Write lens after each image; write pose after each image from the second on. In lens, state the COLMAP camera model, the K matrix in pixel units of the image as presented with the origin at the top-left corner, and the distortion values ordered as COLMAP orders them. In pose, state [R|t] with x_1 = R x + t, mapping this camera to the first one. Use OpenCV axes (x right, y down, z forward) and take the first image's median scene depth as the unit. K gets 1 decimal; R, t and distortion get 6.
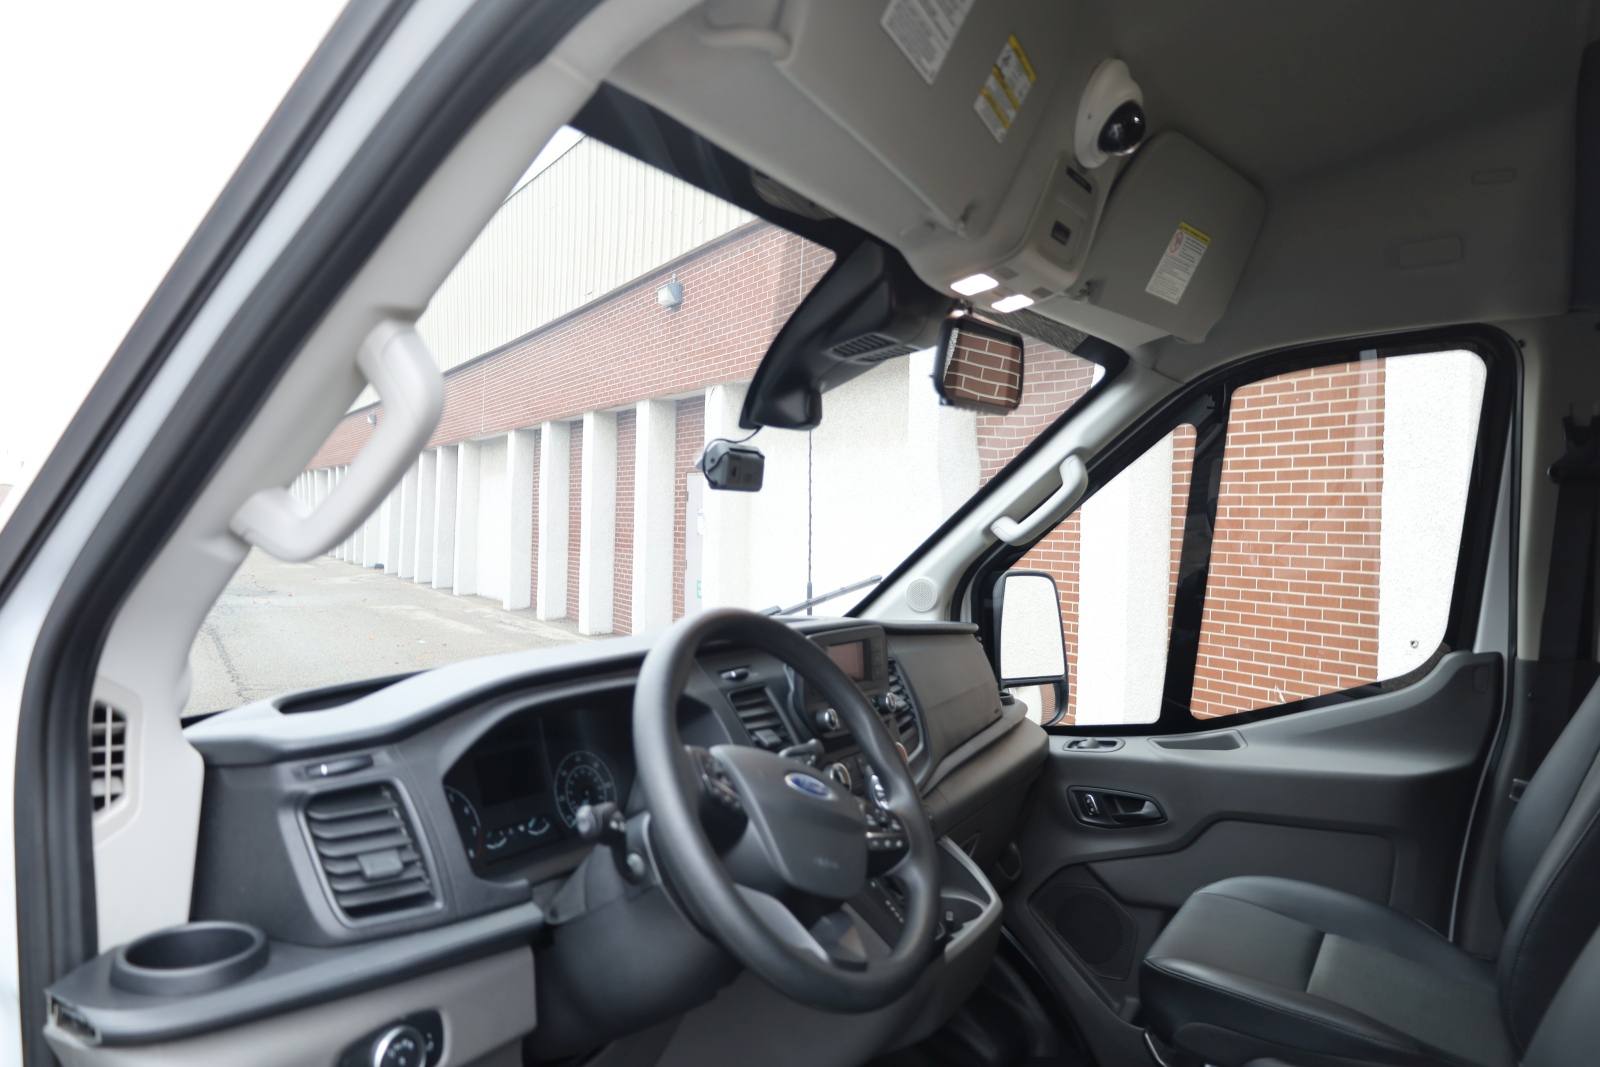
lens RADIAL K [[1123.4, 0, 798.6], [0, 1123.4, 533.8], [0, 0, 1]] dist [-0.007790, -0.007360]
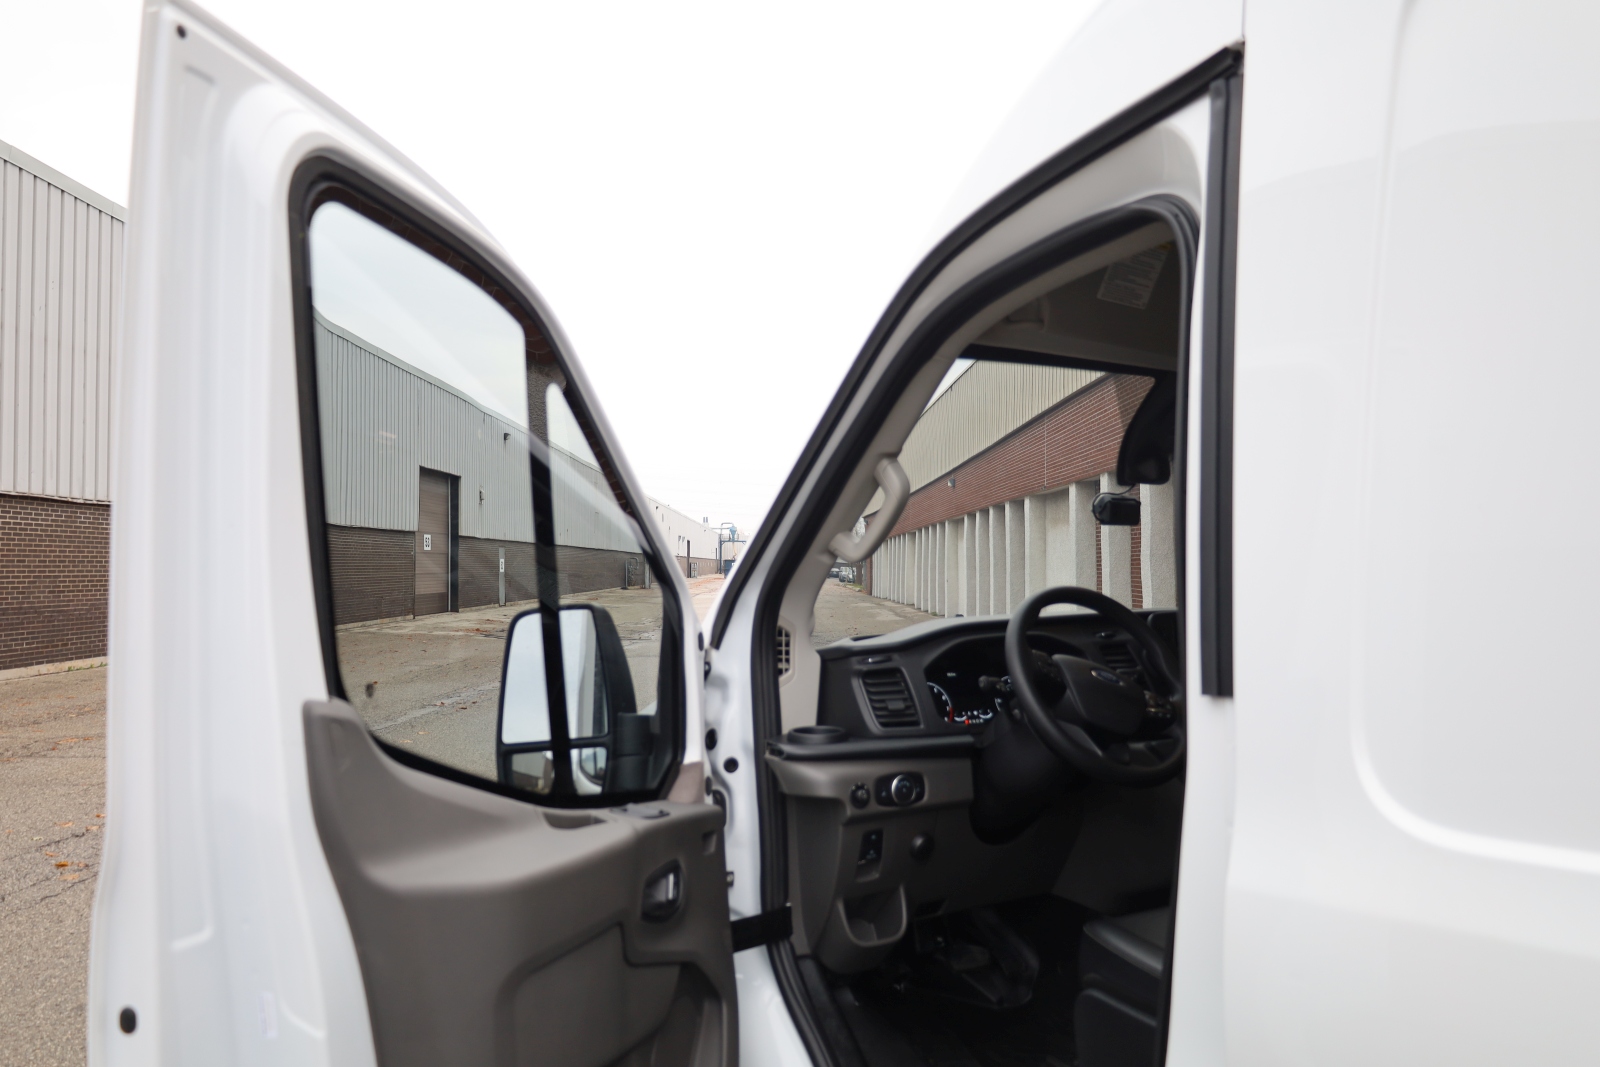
lens RADIAL K [[1196.6, 0, 799.8], [0, 1196.6, 535.8], [0, 0, 1]] dist [0.000820, 0.000117]
pose [[0.878664, -0.047025, -0.475119, 0.572414], [0.025543, 0.998342, -0.051574, 0.085634], [0.476756, 0.033181, 0.878409, -1.115009]]
